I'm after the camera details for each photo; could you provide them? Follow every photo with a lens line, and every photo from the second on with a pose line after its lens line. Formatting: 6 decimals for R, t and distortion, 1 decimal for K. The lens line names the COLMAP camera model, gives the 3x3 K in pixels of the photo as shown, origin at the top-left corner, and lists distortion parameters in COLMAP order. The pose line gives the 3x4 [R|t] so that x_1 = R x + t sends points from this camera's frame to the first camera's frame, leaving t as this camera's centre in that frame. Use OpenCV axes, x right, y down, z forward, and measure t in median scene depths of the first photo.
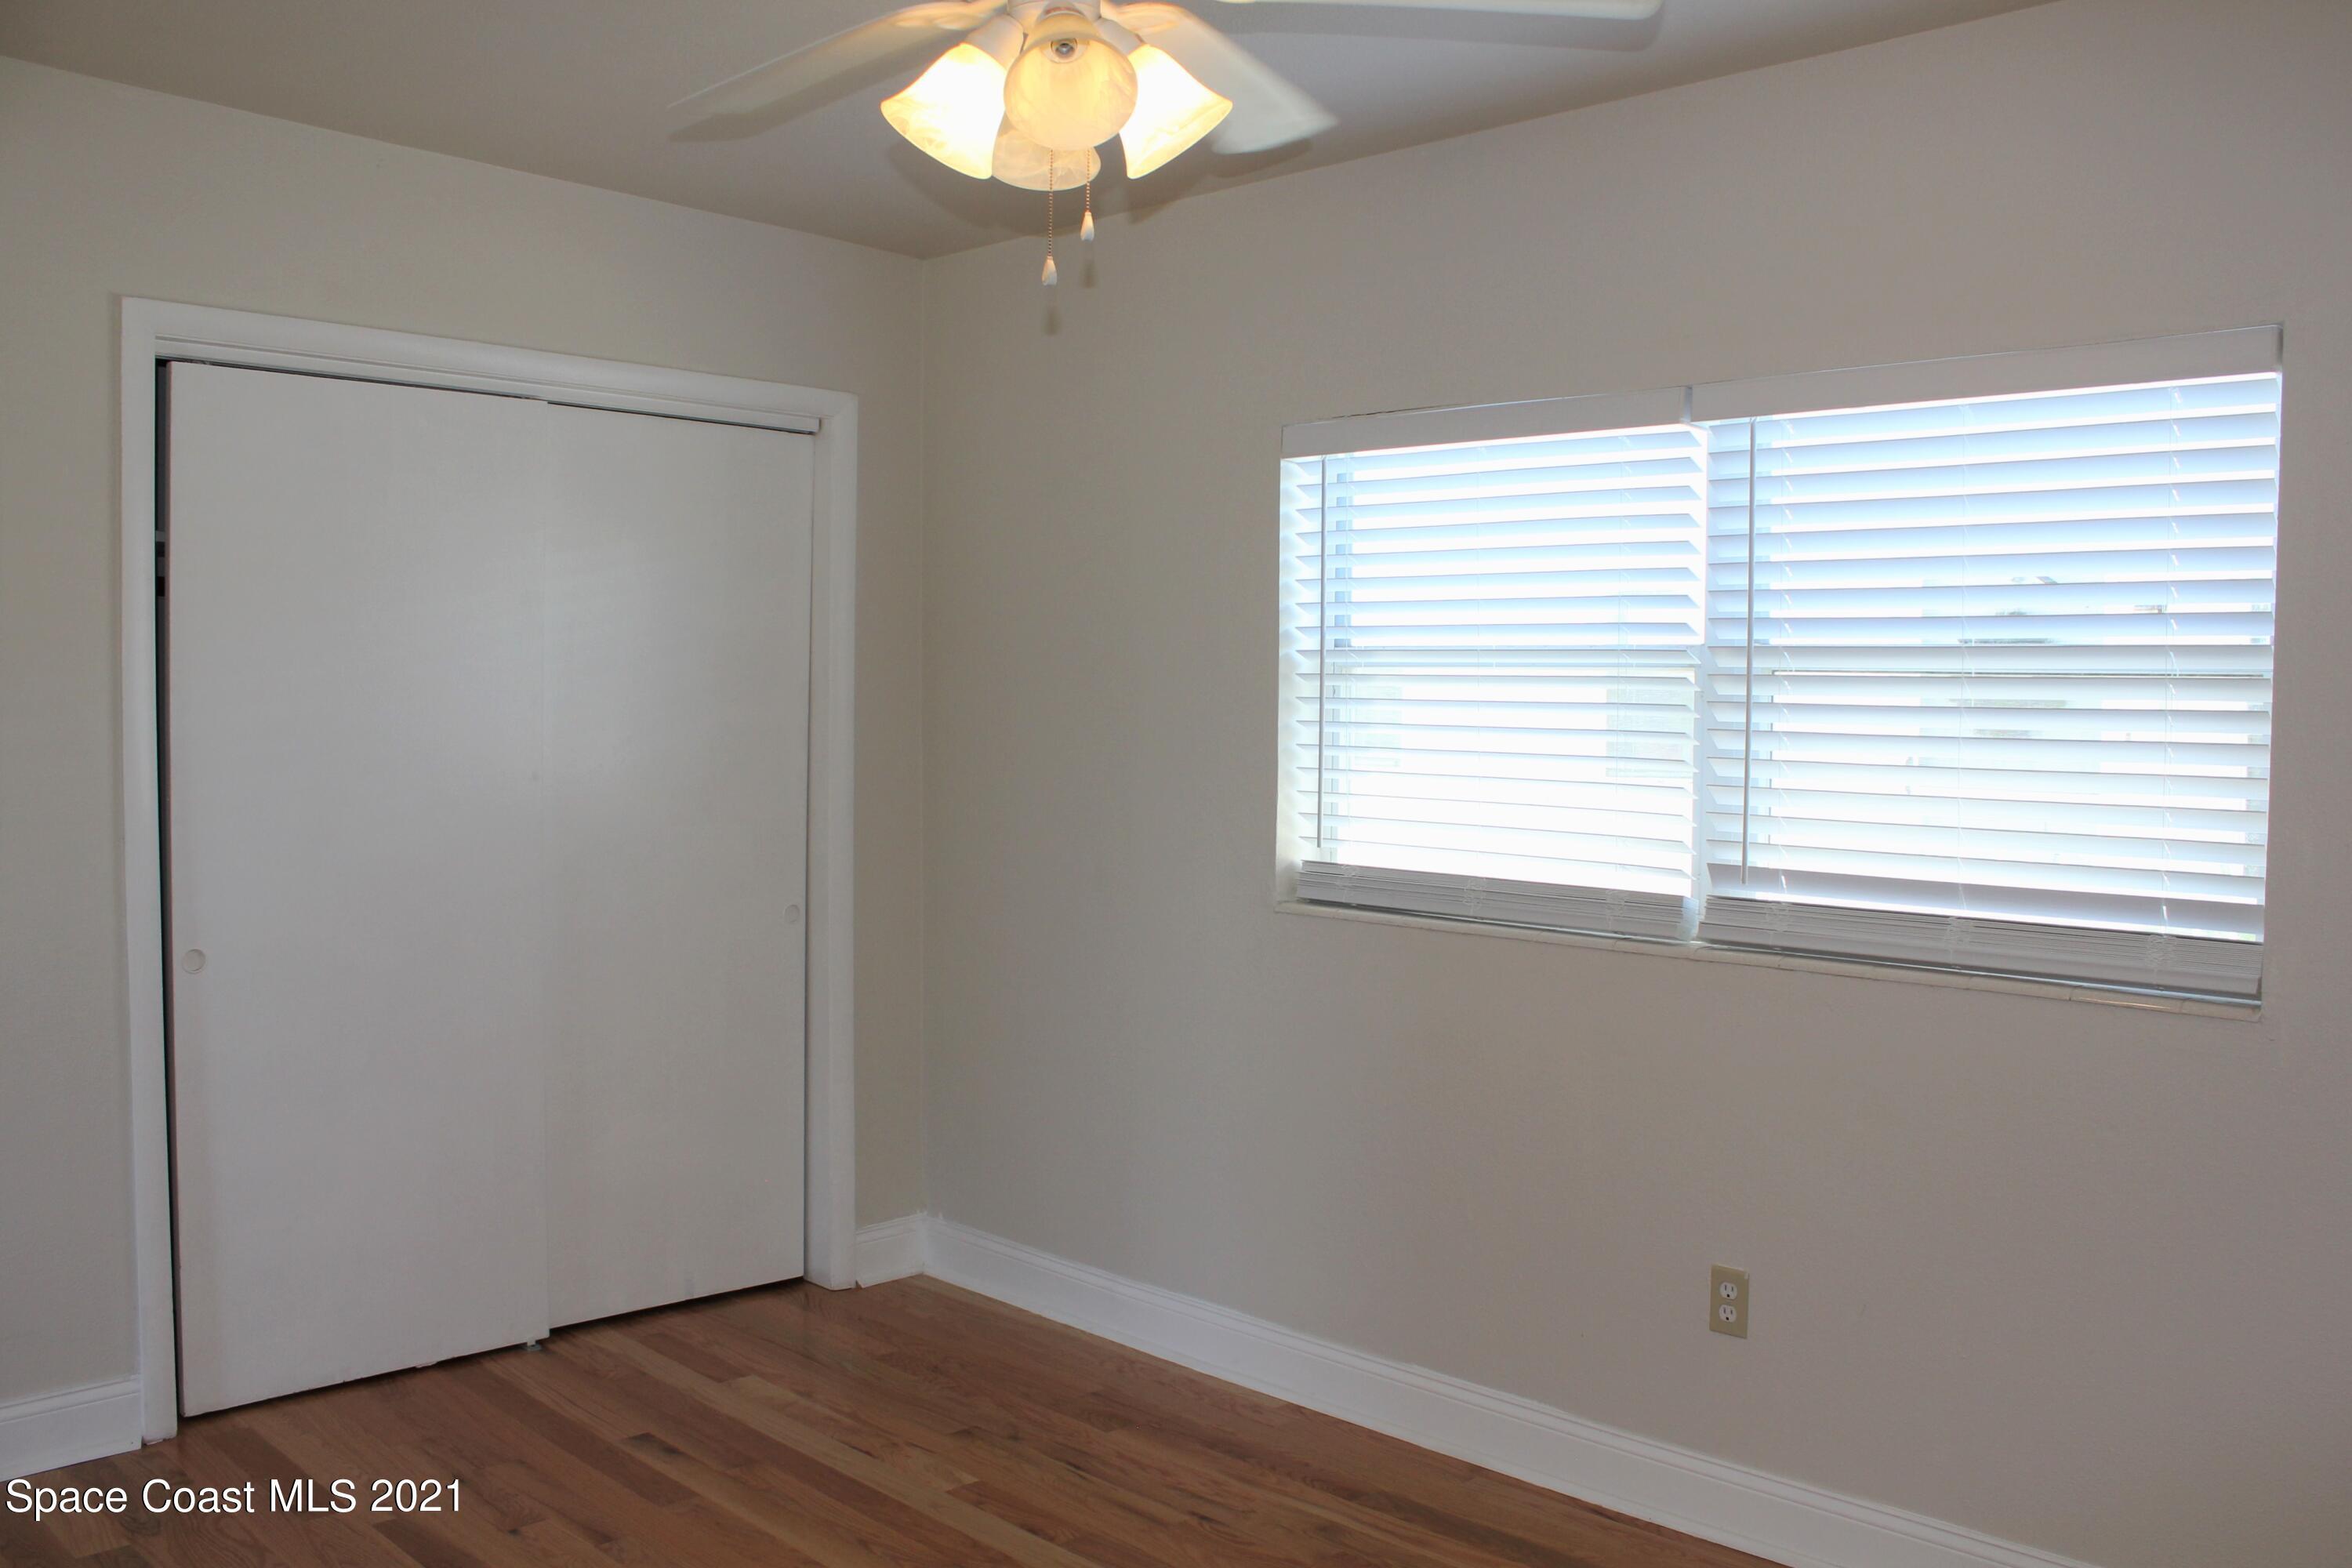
lens RADIAL K [[1923.6, 0, 1176.0], [0, 1923.6, 784.0], [0, 0, 1]] dist [-0.146692, 0.112828]
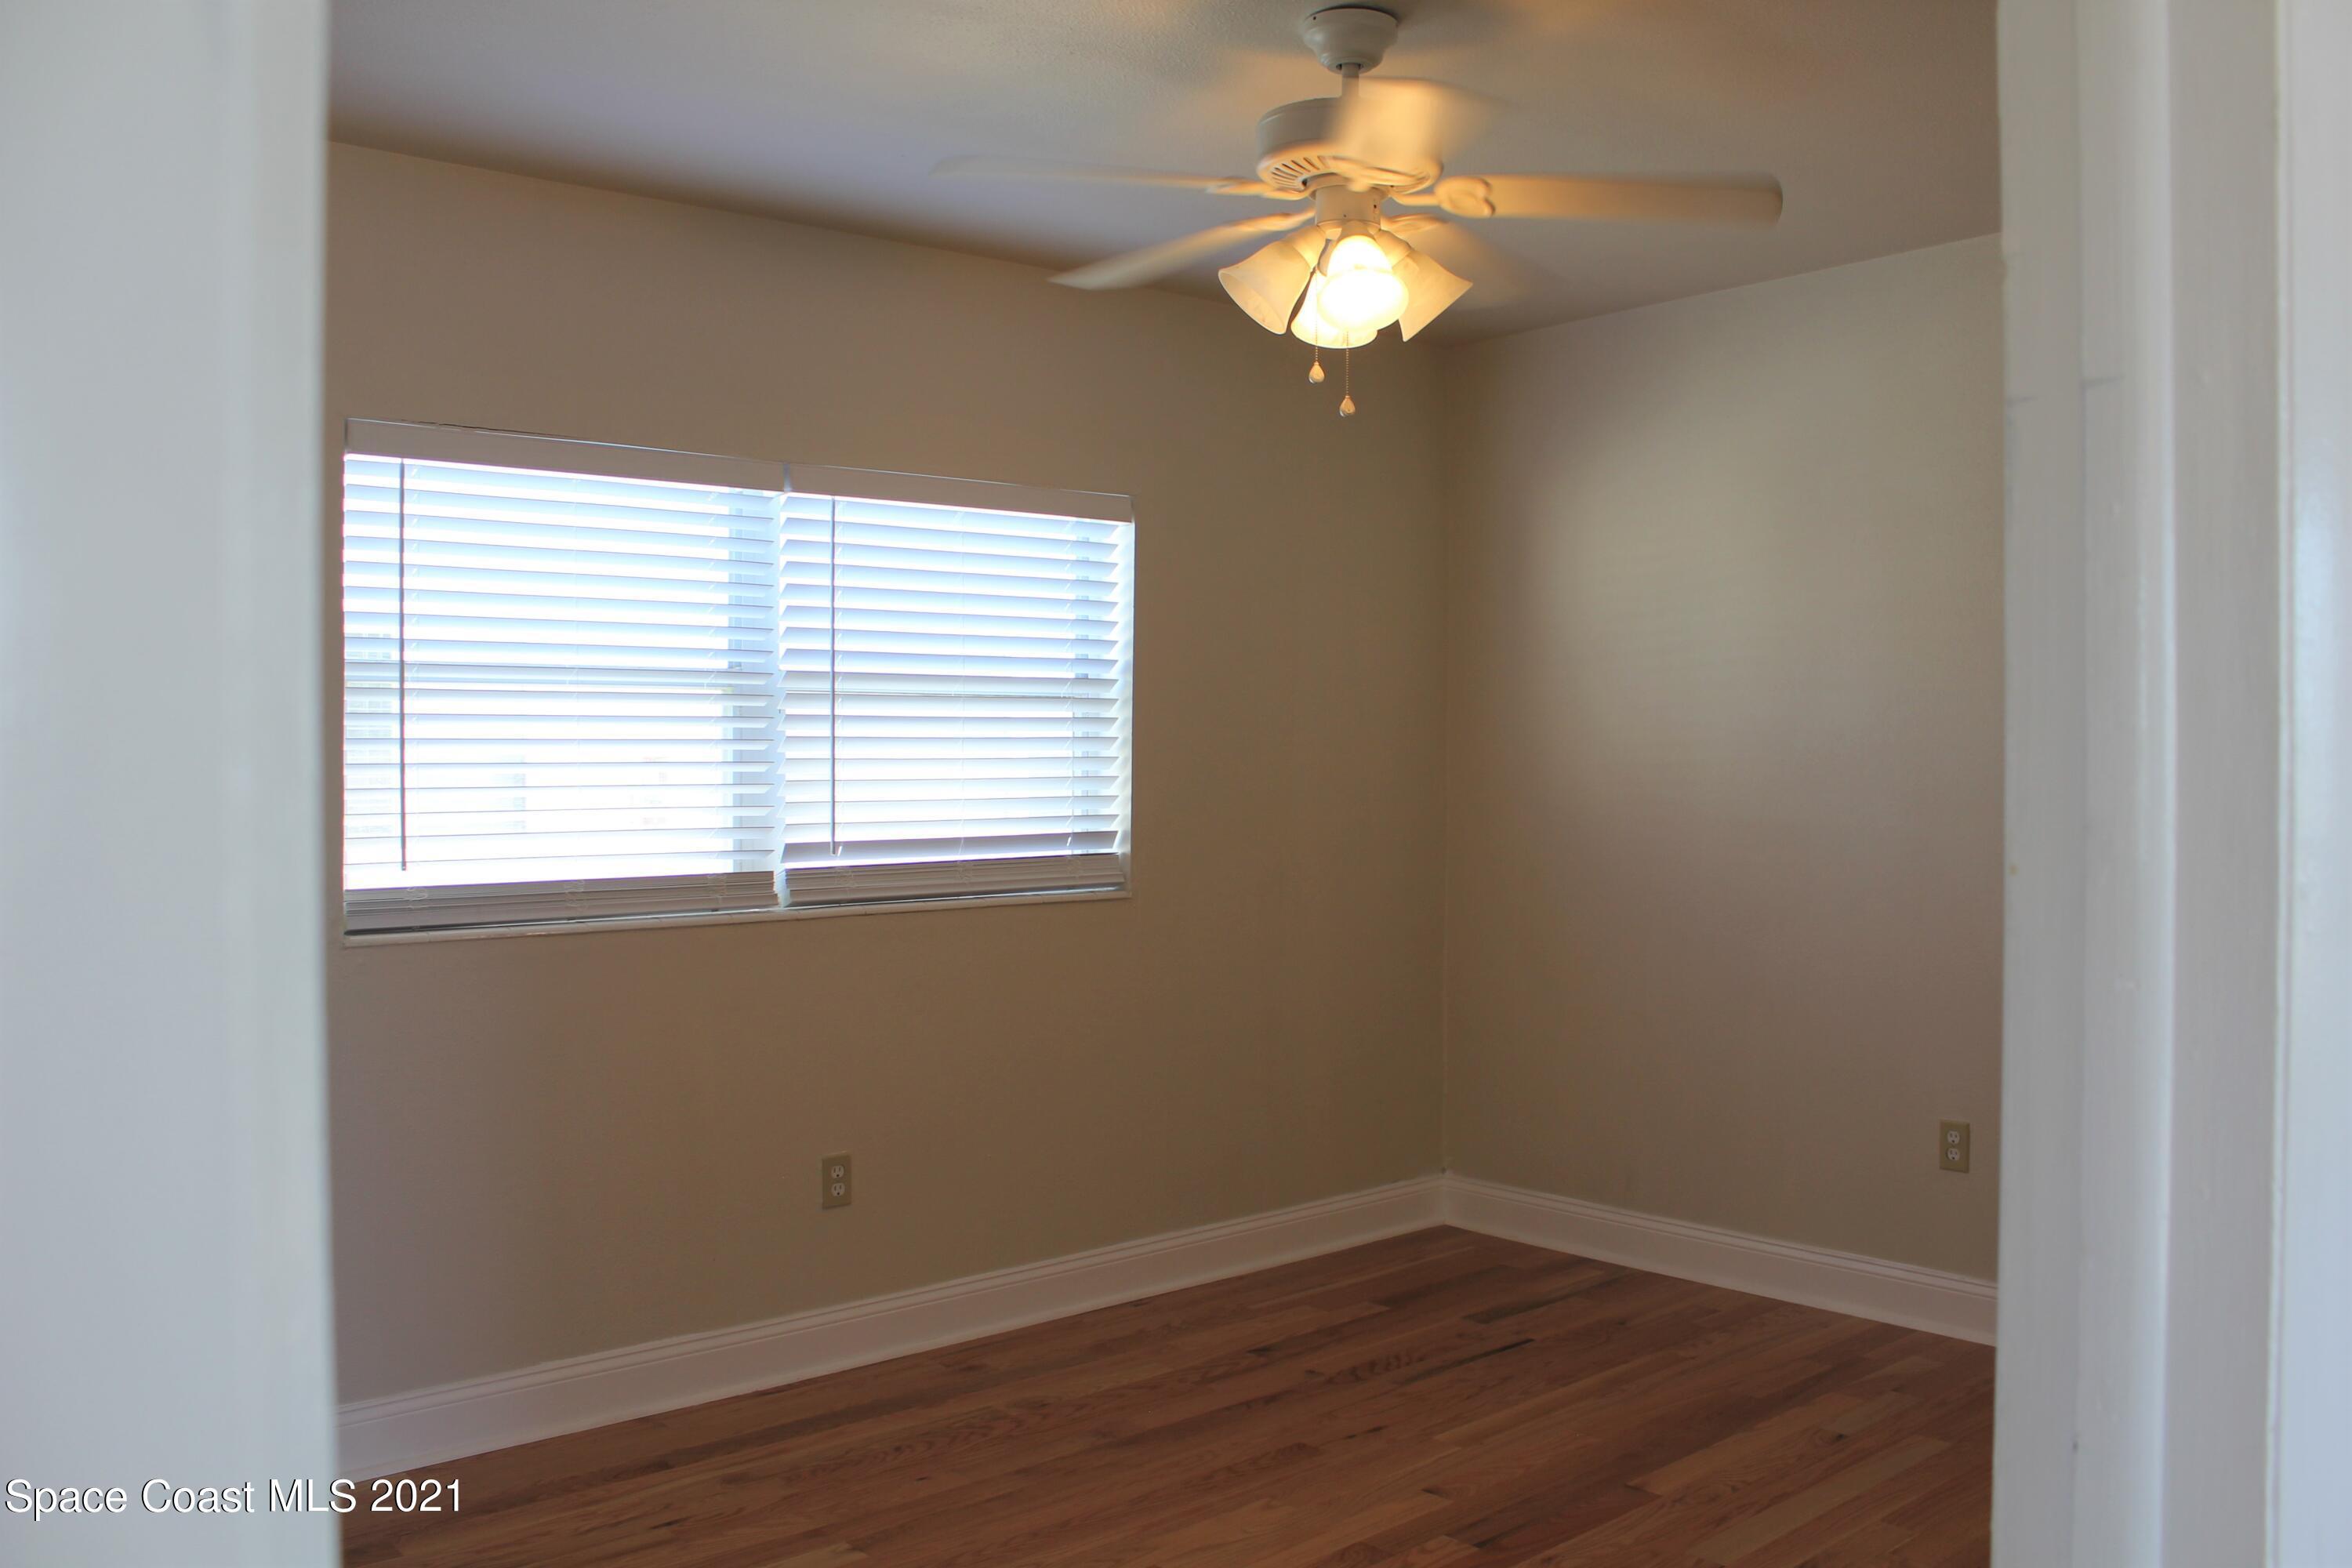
lens RADIAL K [[1923.6, 0, 1176.0], [0, 1923.6, 784.0], [0, 0, 1]] dist [-0.146692, 0.112828]
pose [[0.096466, -0.039795, 0.994540, -0.940691], [0.044394, 0.998378, 0.035643, -0.030902], [-0.994346, 0.040714, 0.098077, 0.614396]]
